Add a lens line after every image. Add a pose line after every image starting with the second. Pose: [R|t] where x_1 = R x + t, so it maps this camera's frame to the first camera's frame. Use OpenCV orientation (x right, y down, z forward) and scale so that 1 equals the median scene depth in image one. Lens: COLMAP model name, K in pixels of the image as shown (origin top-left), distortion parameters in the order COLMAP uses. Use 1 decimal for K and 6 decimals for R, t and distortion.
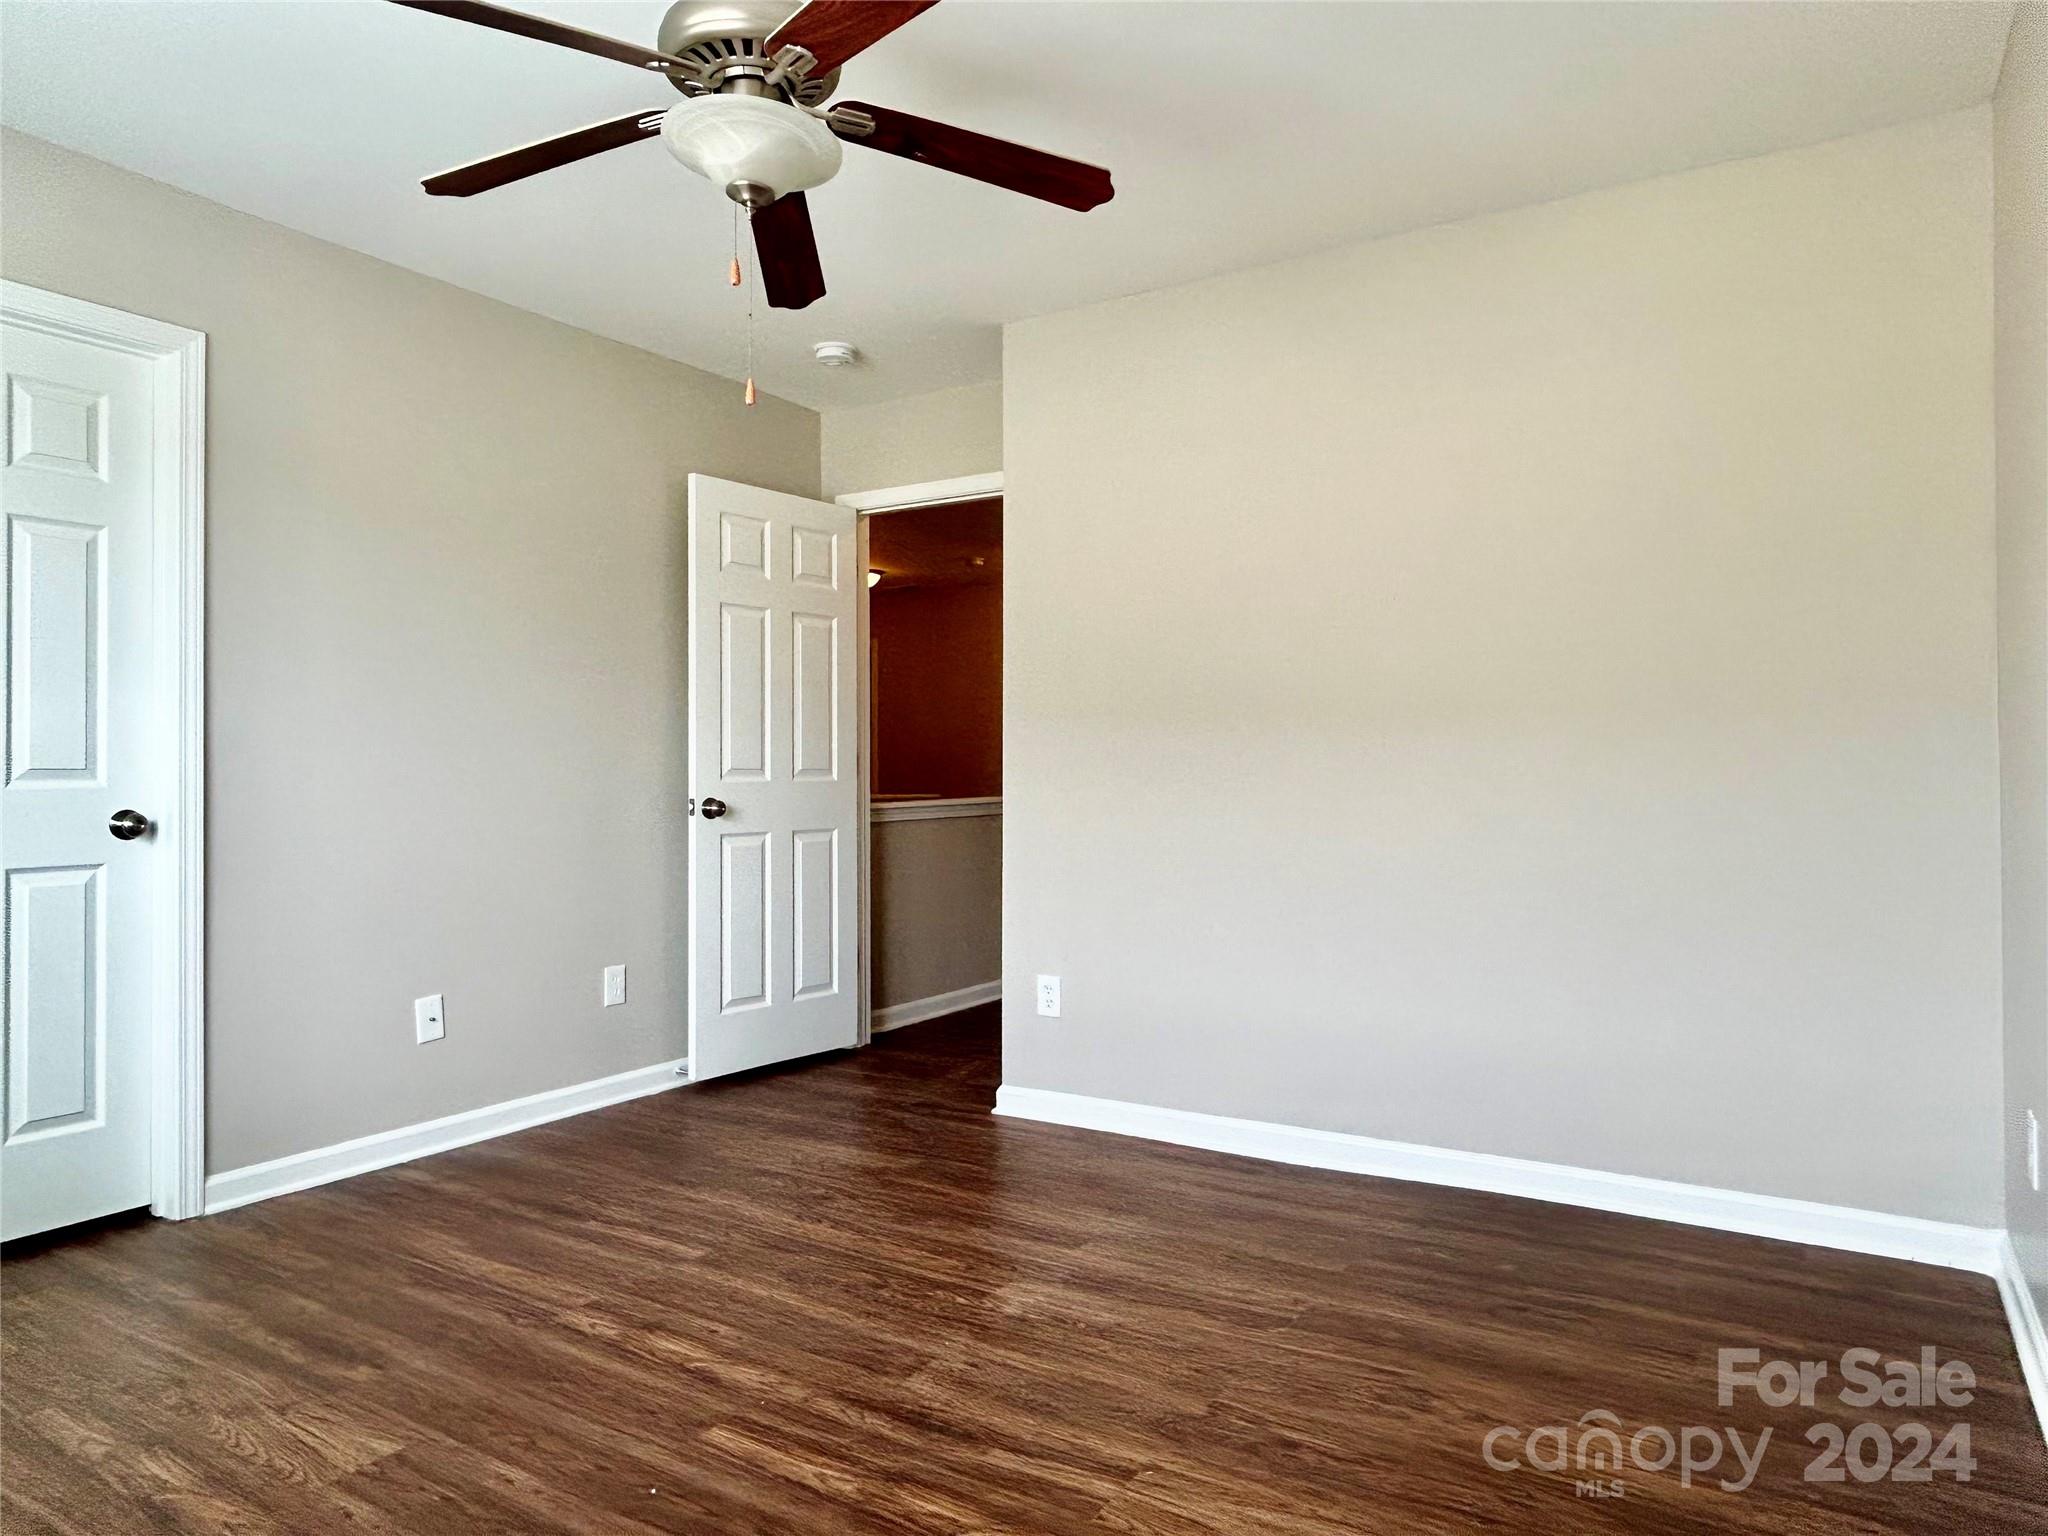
lens RADIAL K [[1266.9, 0, 1017.4], [0, 1266.9, 761.8], [0, 0, 1]] dist [-0.001340, 0.002472]
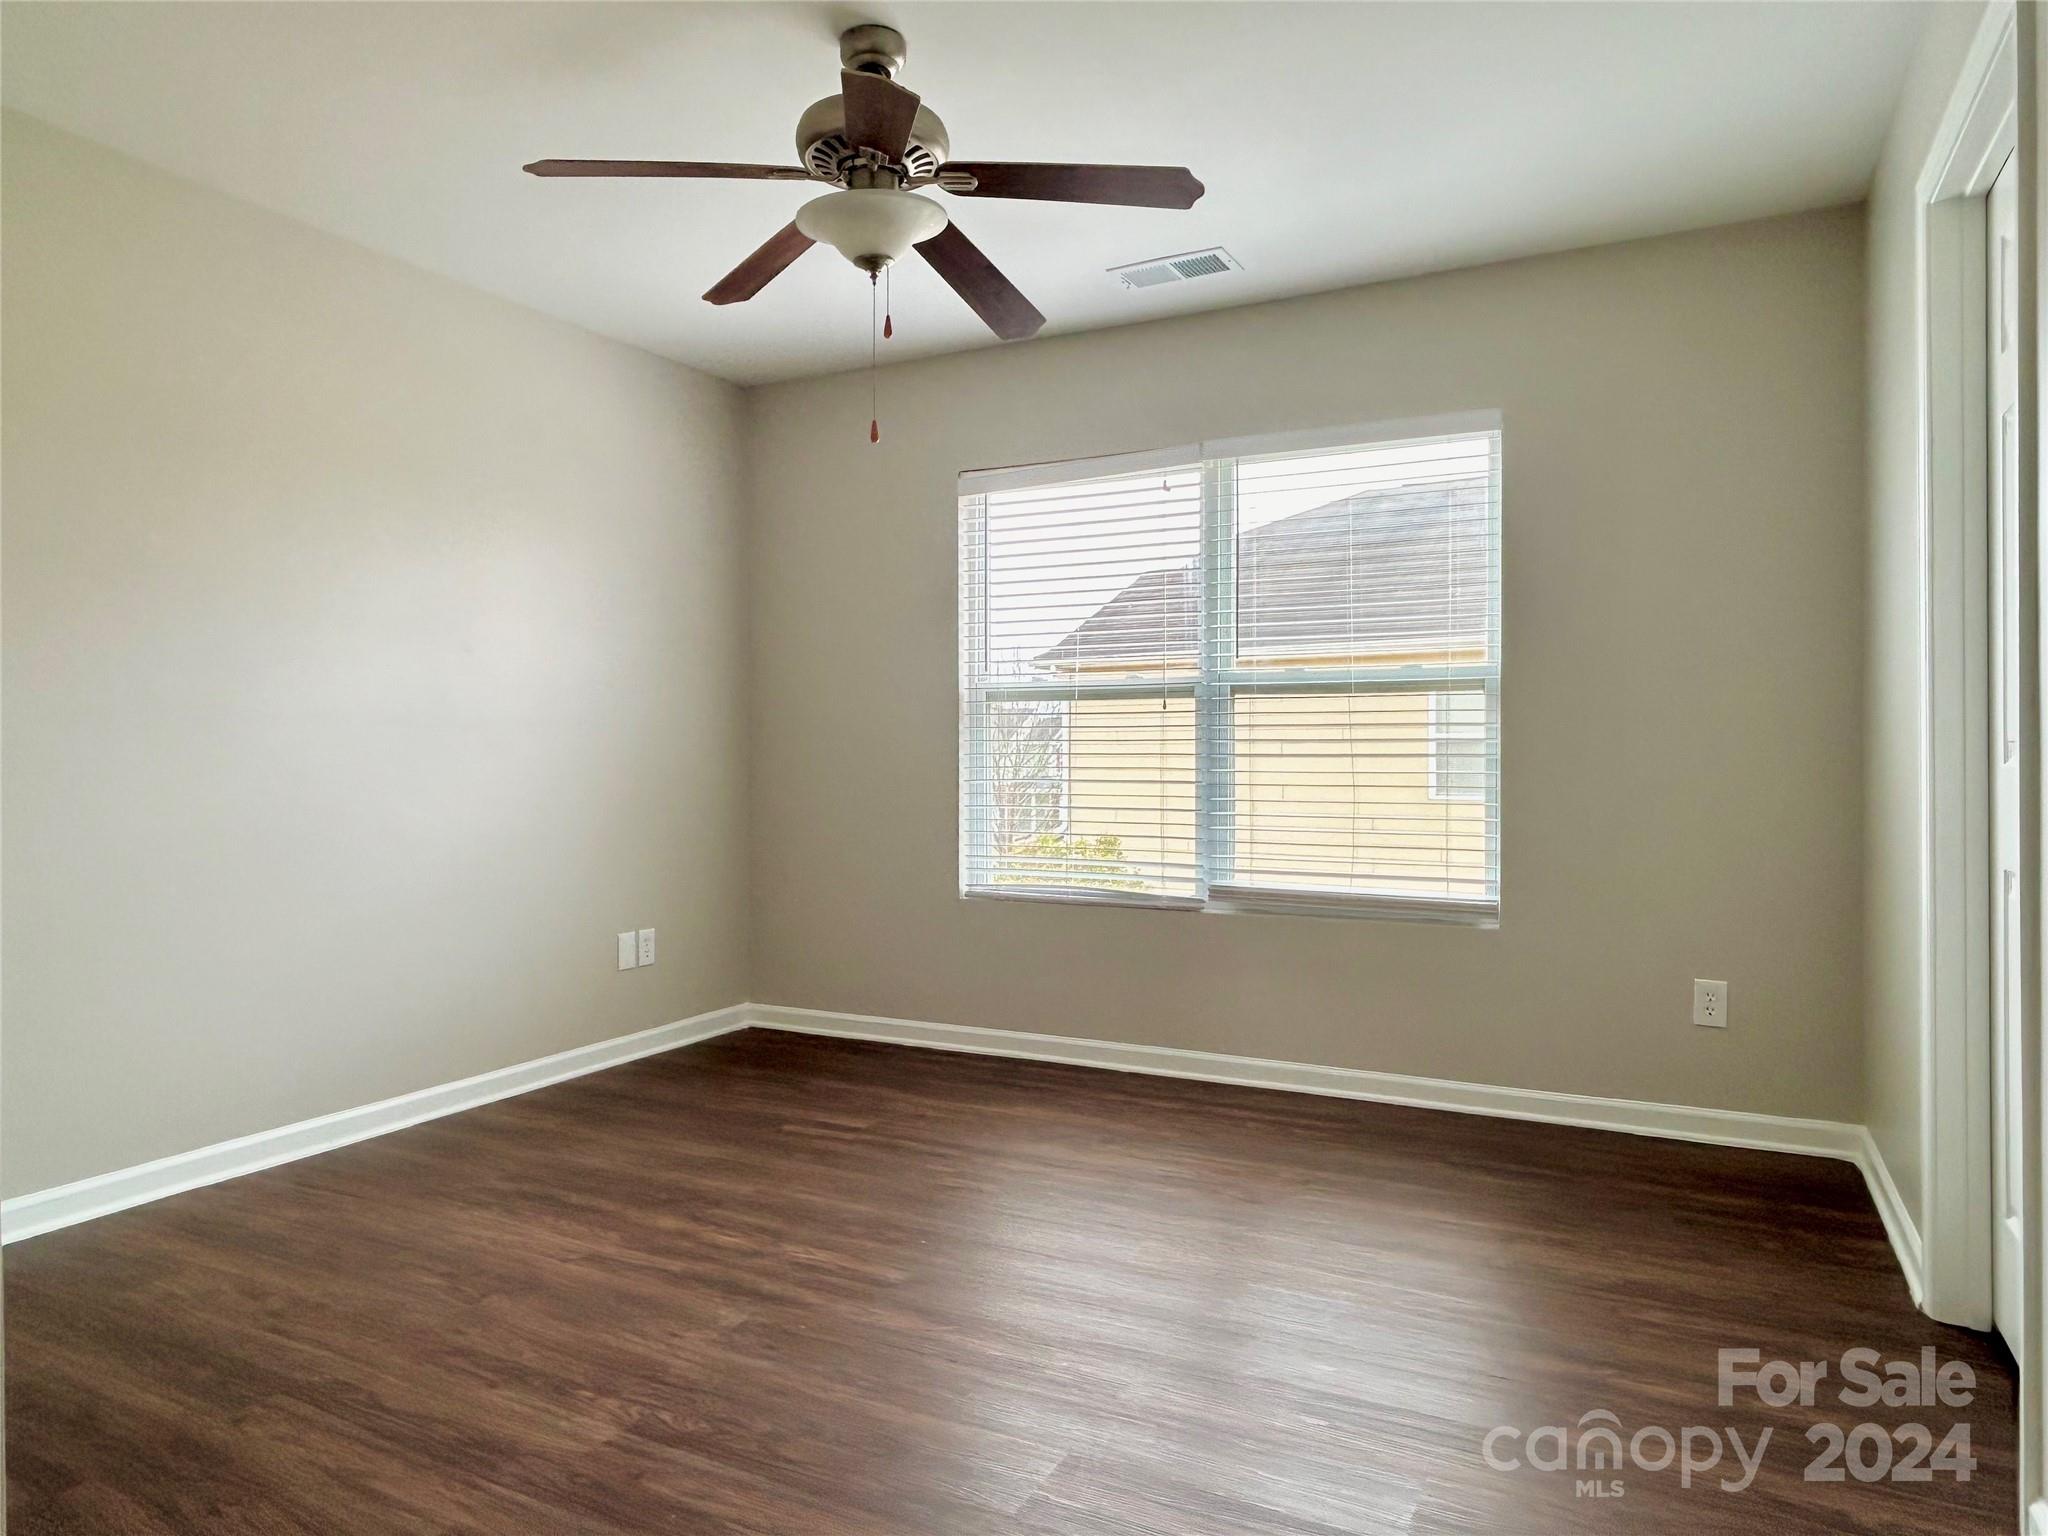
lens RADIAL K [[1266.9, 0, 1018.5], [0, 1266.9, 747.3], [0, 0, 1]] dist [-0.001340, 0.002472]
pose [[-0.995779, -0.005579, -0.091619, -0.222114], [-0.006016, 0.999972, 0.004500, -0.007334], [0.091591, 0.005032, -0.995784, 2.119046]]
